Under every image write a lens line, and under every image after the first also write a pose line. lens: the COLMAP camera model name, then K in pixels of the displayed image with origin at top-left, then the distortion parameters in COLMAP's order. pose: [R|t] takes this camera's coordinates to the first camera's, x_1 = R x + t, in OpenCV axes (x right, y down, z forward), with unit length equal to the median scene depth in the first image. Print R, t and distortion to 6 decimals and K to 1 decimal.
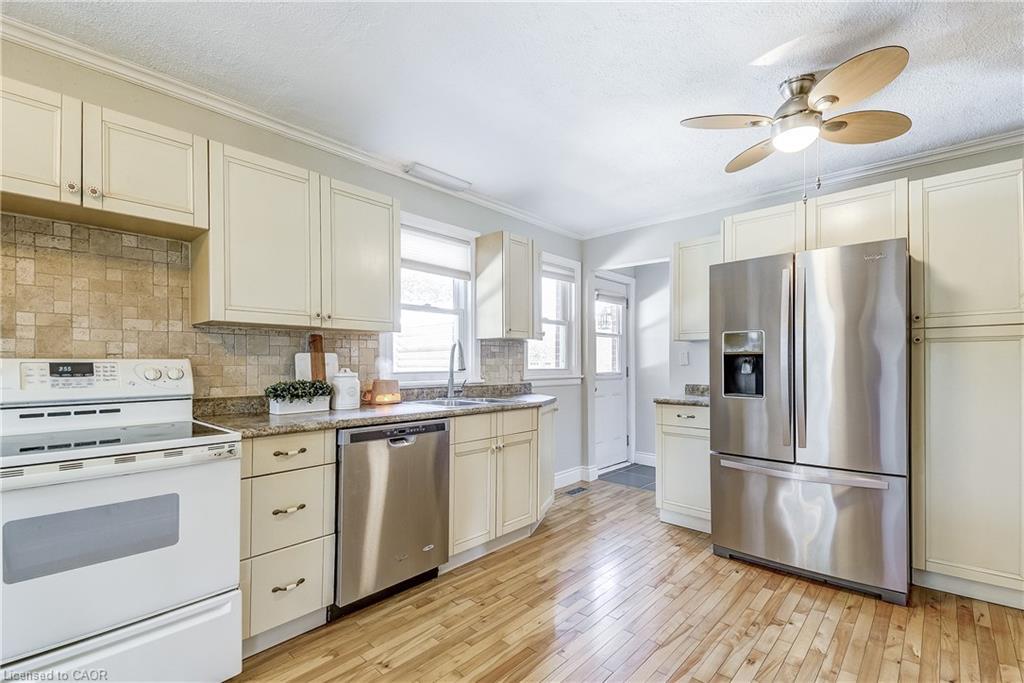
lens RADIAL K [[459.2, 0, 521.9], [0, 459.2, 364.7], [0, 0, 1]] dist [0.053194, -0.028389]
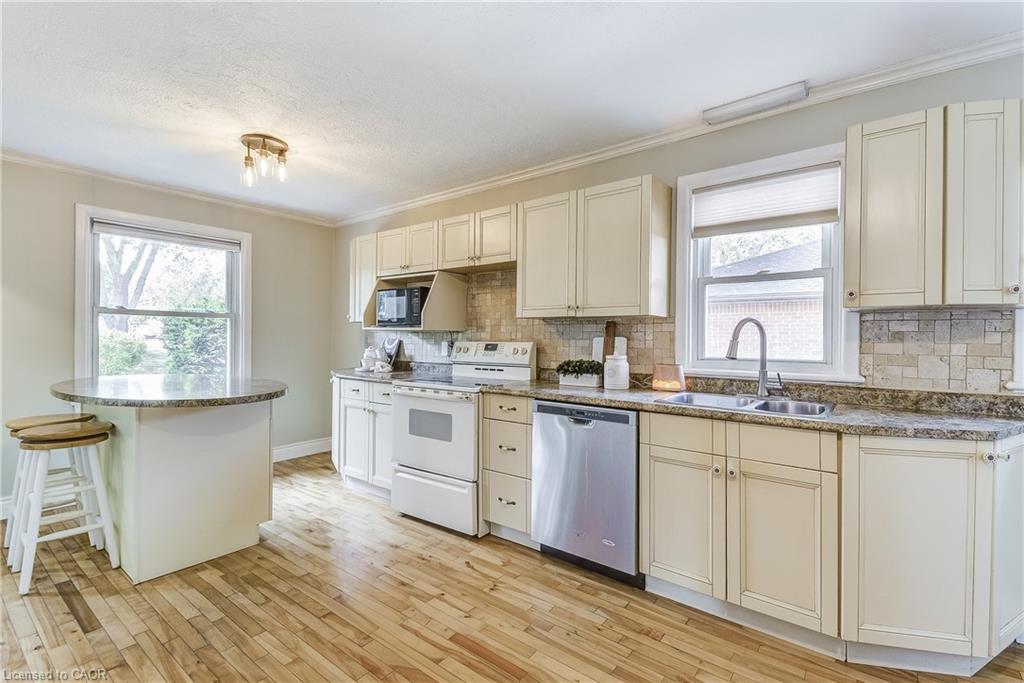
lens RADIAL K [[456.9, 0, 530.0], [0, 456.9, 340.8], [0, 0, 1]] dist [0.052923, -0.020811]
pose [[0.090187, 0.006405, -0.995904, 0.680033], [-0.010854, 0.999926, 0.005448, -0.020487], [0.995866, 0.010318, 0.090250, 0.704836]]
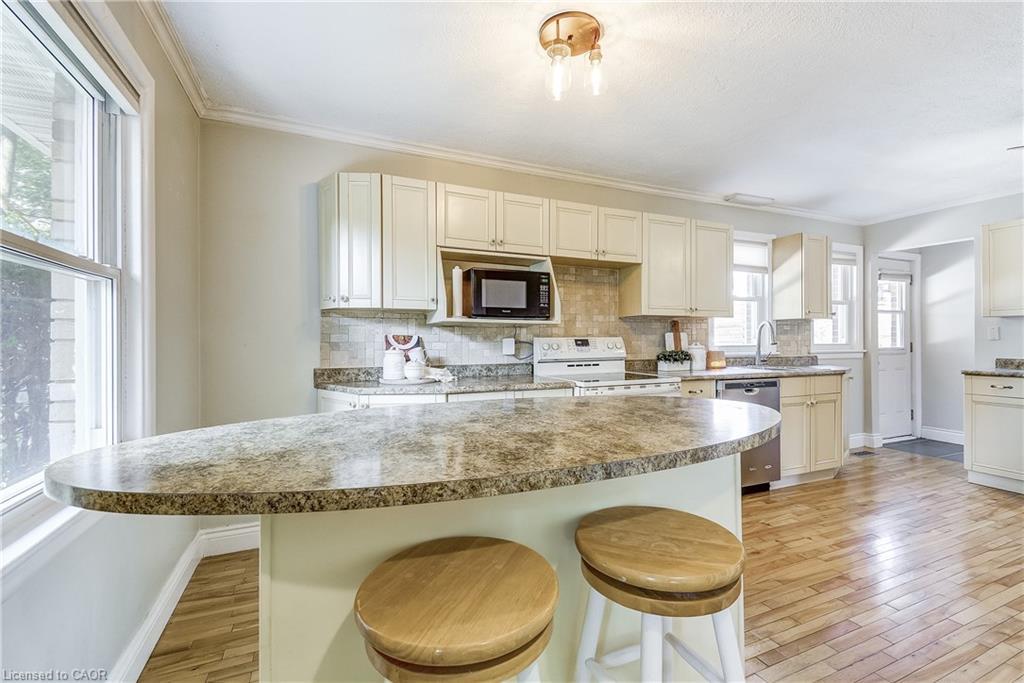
lens RADIAL K [[456.9, 0, 530.0], [0, 456.9, 340.8], [0, 0, 1]] dist [0.052923, -0.020811]
pose [[0.920925, -0.002914, -0.389729, -0.298637], [0.002244, 0.999995, -0.002174, 0.003782], [0.389734, 0.001128, 0.920927, -0.581410]]
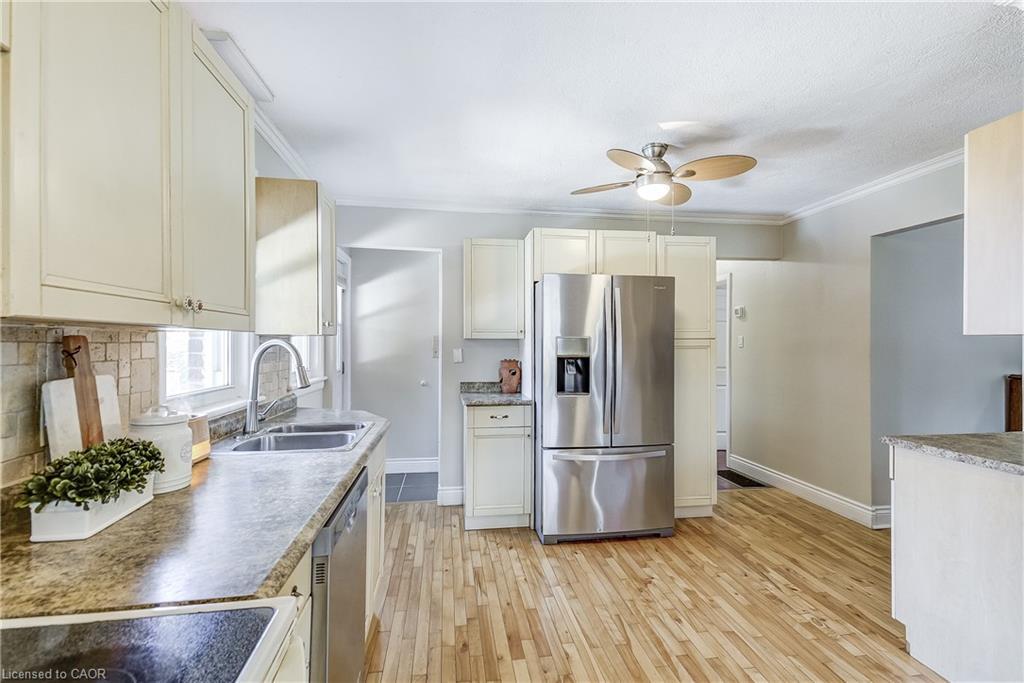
lens RADIAL K [[490.4, 0, 525.2], [0, 490.4, 341.7], [0, 0, 1]] dist [0.038764, 0.000003]
pose [[0.624728, 0.003761, 0.780834, -0.558056], [0.000543, 0.999986, -0.005251, -0.057028], [-0.780842, 0.003704, 0.624717, 0.368585]]
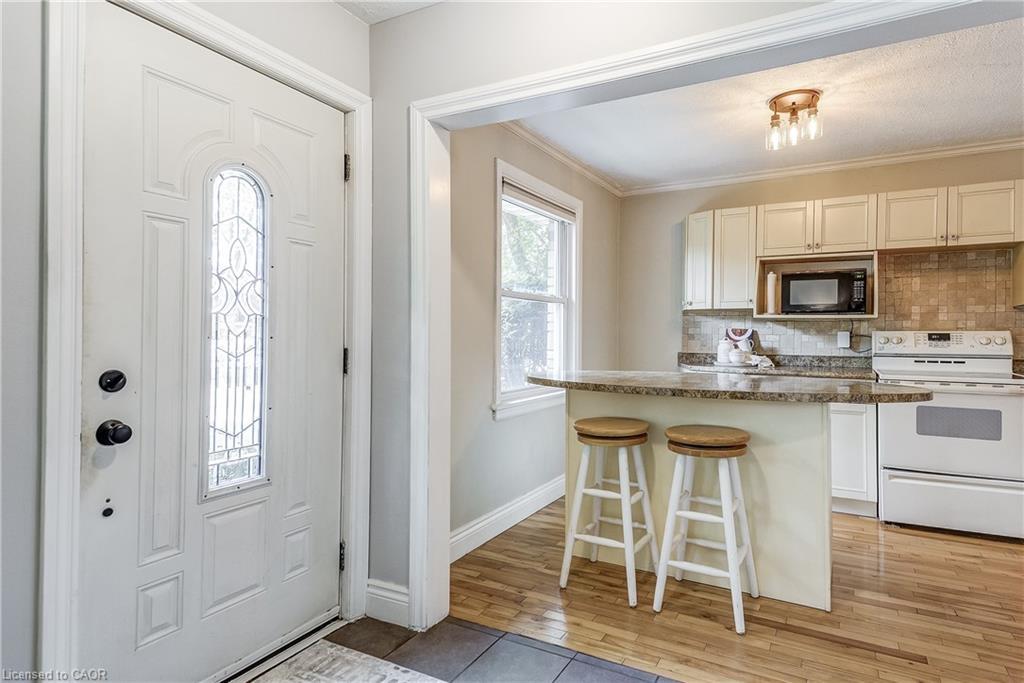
lens RADIAL K [[560.4, 0, 572.5], [0, 560.4, 331.2], [0, 0, 1]] dist [0.097803, -0.045034]
pose [[0.289108, -0.003900, -0.957289, 0.508270], [-0.009093, 0.999935, -0.006820, 0.010963], [0.957253, 0.010676, 0.289054, -0.663593]]
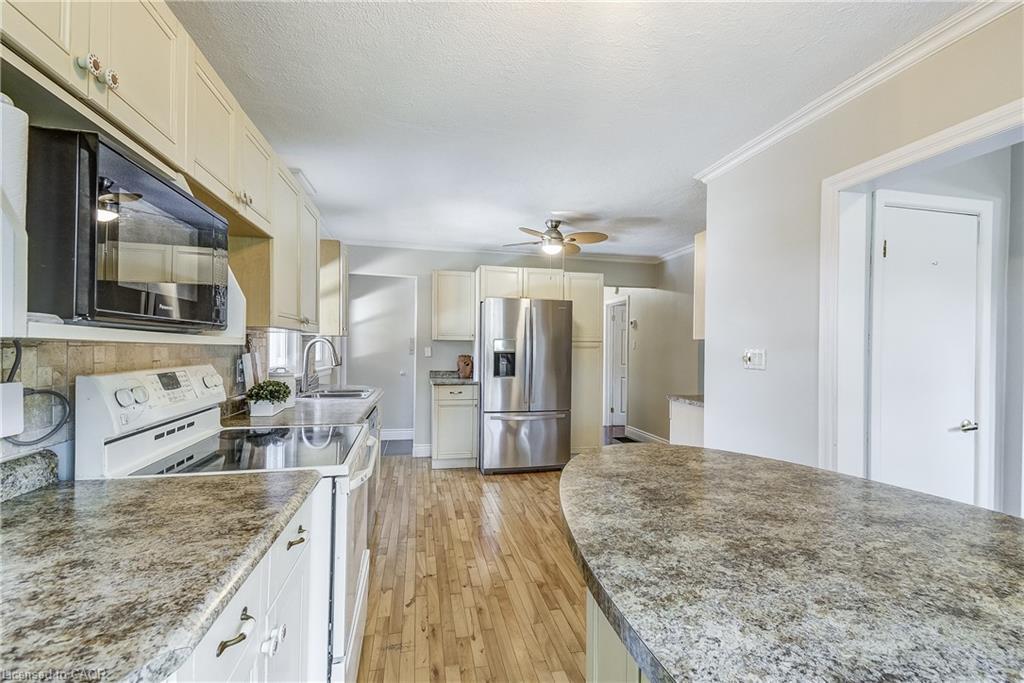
lens RADIAL K [[456.8, 0, 532.4], [0, 456.8, 347.2], [0, 0, 1]] dist [0.016848, -0.000046]
pose [[0.557720, 0.007558, 0.829995, -0.921648], [-0.008112, 0.999960, -0.003655, -0.038757], [-0.829990, -0.004694, 0.557759, -0.029109]]
